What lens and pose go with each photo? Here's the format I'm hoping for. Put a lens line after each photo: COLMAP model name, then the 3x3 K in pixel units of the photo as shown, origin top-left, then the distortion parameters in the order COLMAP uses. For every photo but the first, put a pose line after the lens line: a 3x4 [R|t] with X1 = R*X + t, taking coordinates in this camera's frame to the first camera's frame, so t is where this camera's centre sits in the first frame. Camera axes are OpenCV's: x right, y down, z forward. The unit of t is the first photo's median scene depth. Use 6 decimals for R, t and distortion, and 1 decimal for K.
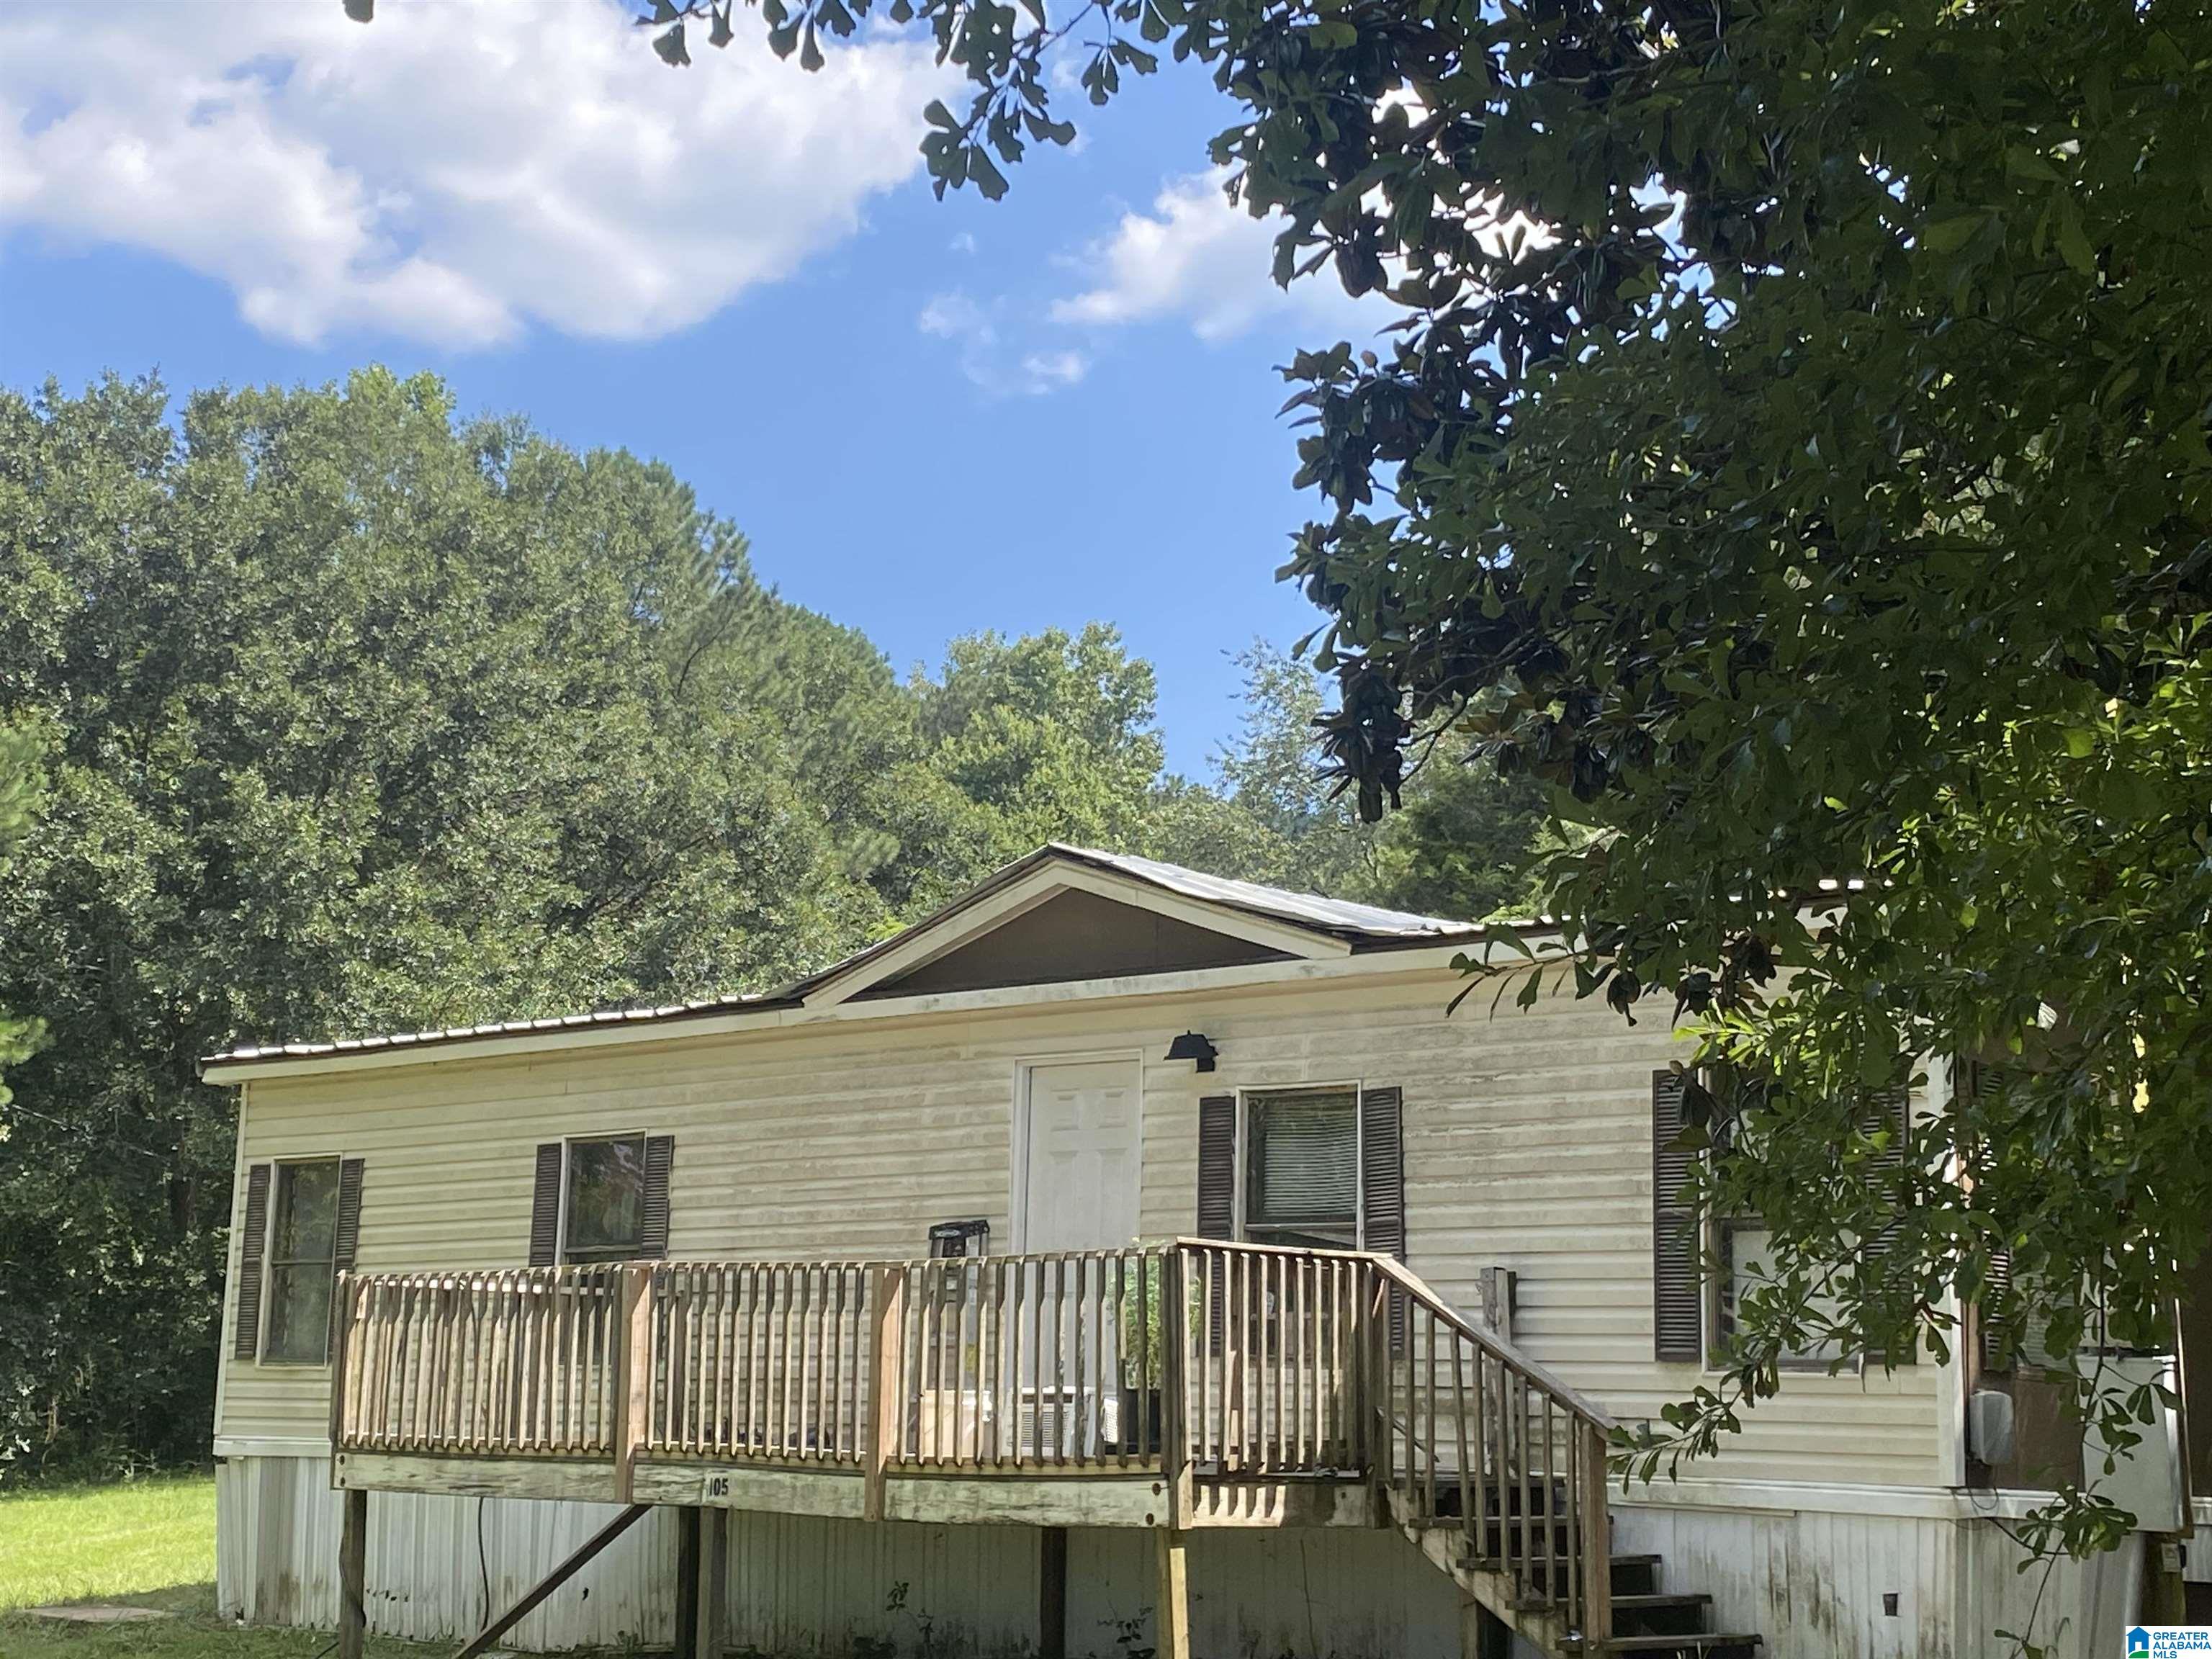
lens RADIAL K [[3427.2, 0, 1106.0], [0, 3427.2, 829.5], [0, 0, 1]] dist [0.010377, 0.021269]
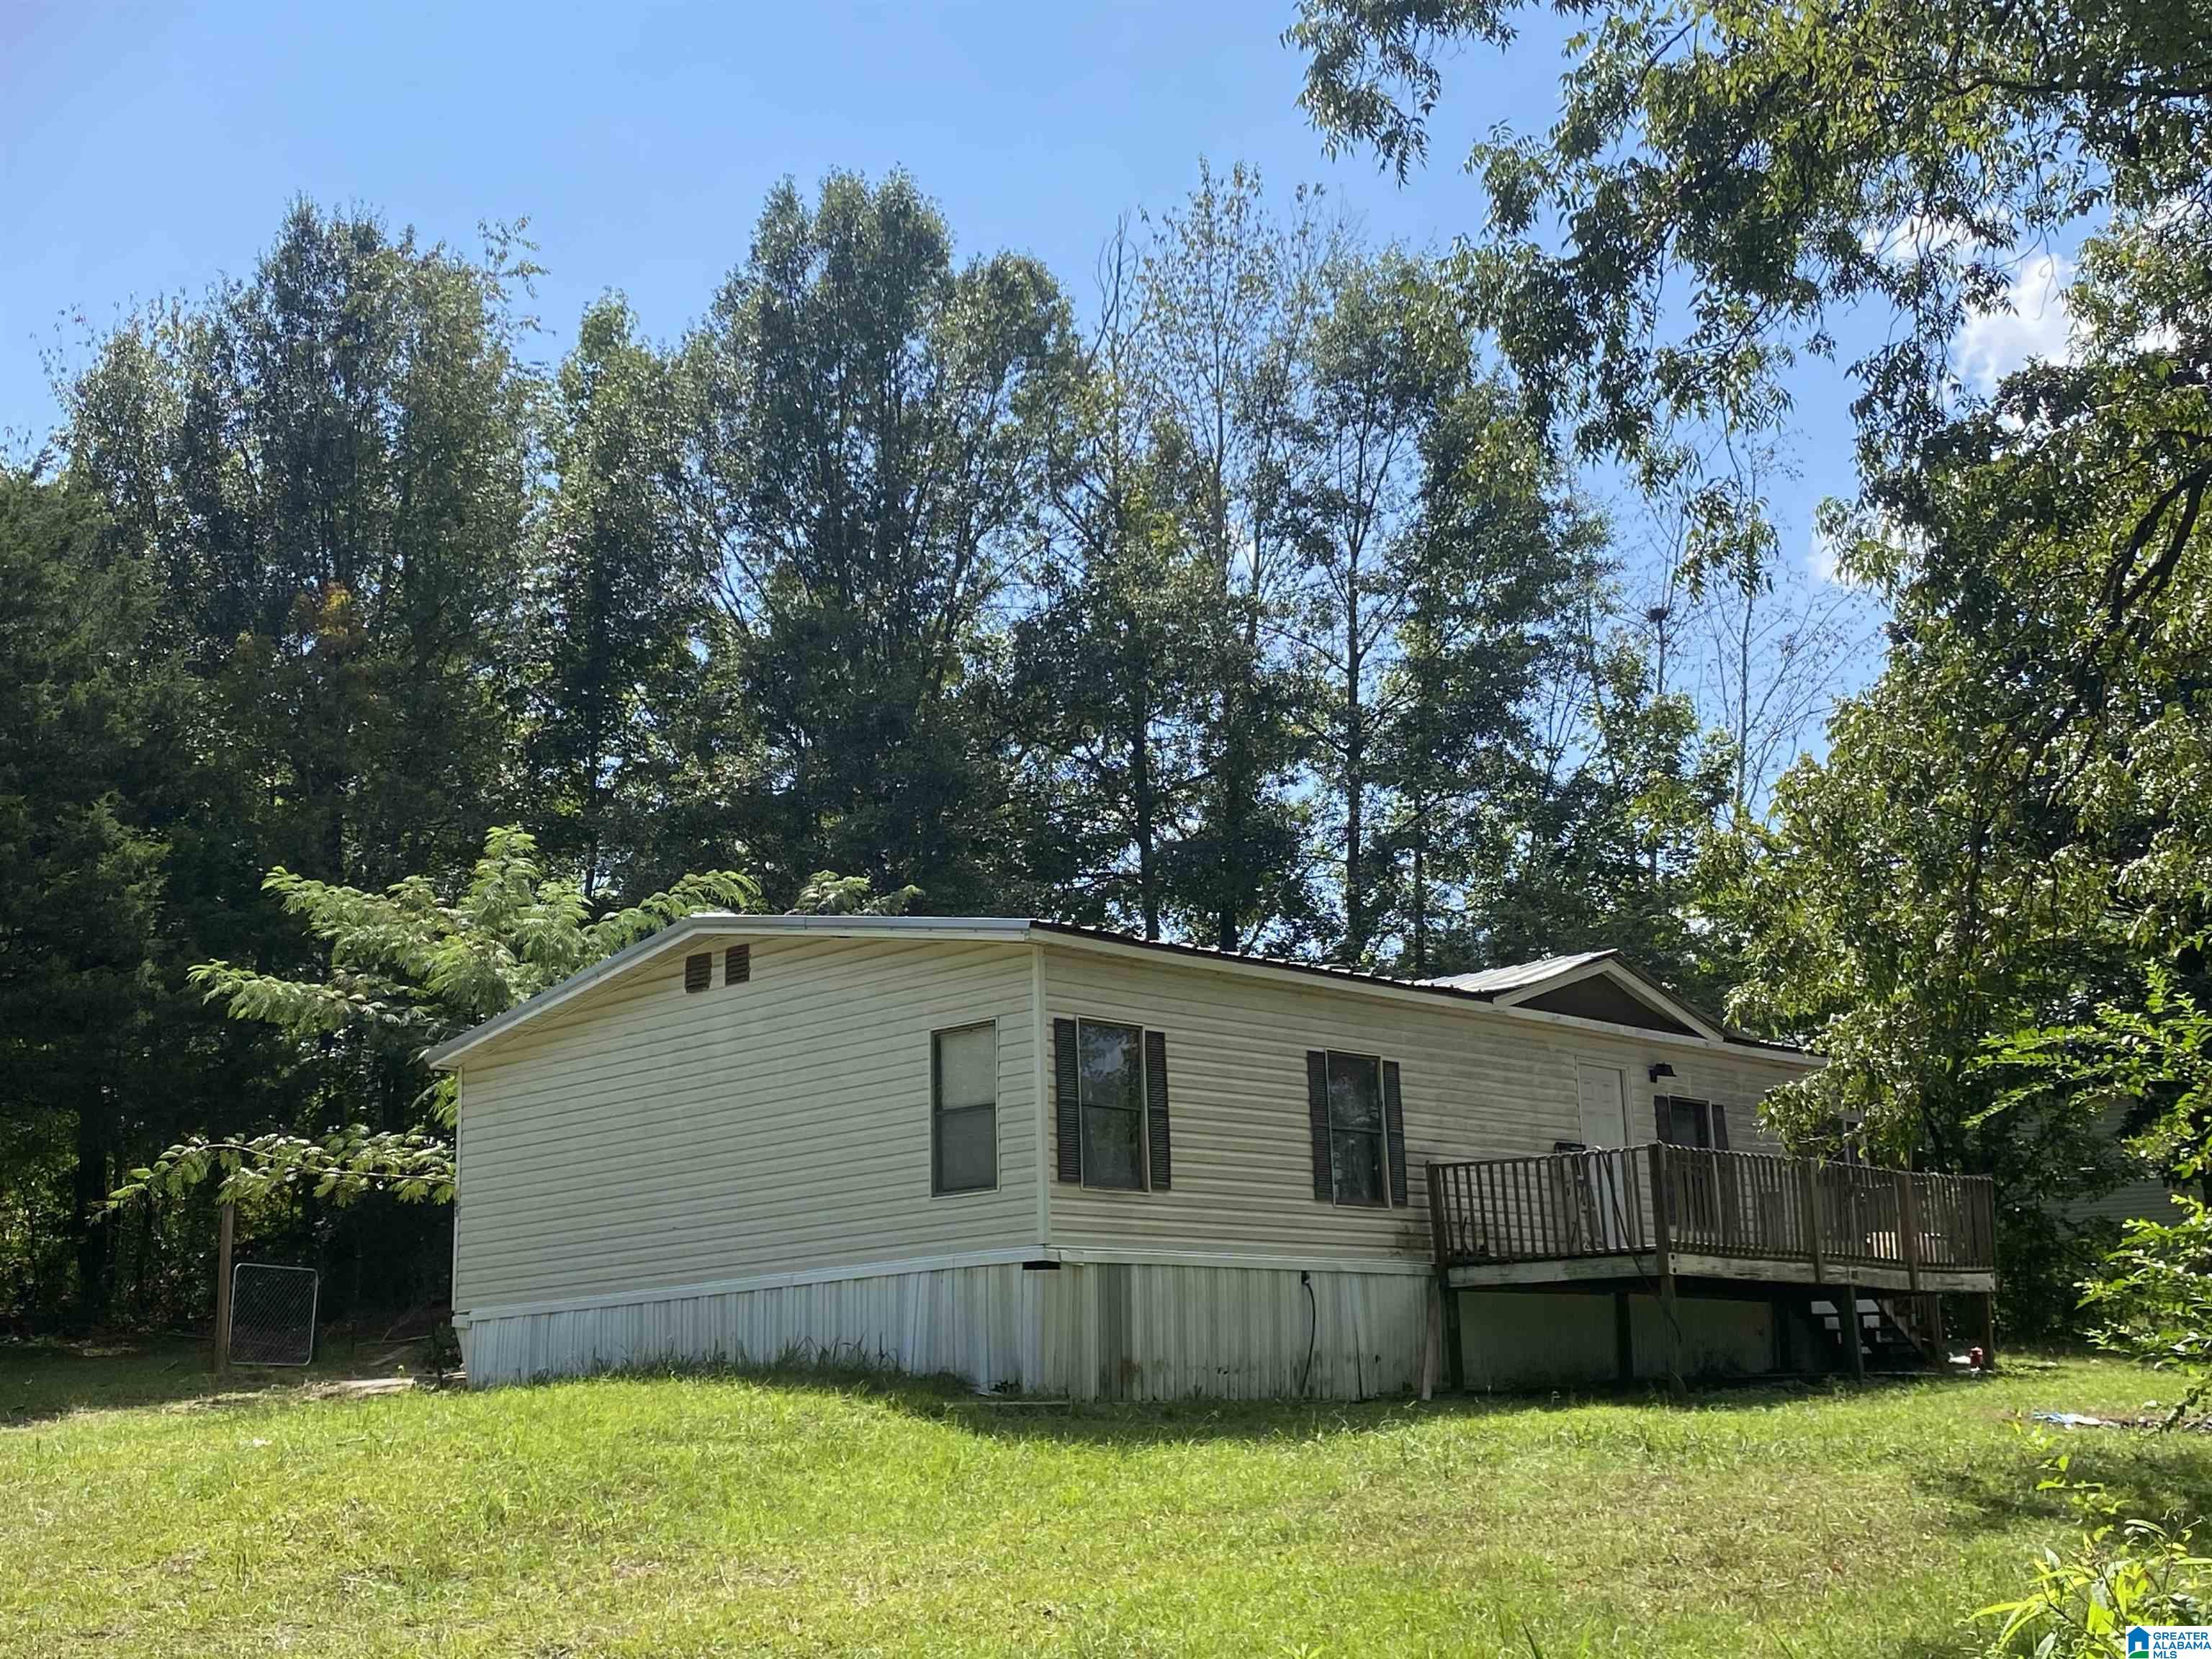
lens RADIAL K [[2699.1, 0, 1106.0], [0, 2699.1, 829.5], [0, 0, 1]] dist [0.002939, -0.001082]
pose [[0.033205, 0.203167, 0.978581, -1.542896], [-0.150753, 0.968937, -0.196050, 0.283339], [-0.988014, -0.141014, 0.062801, 1.234877]]
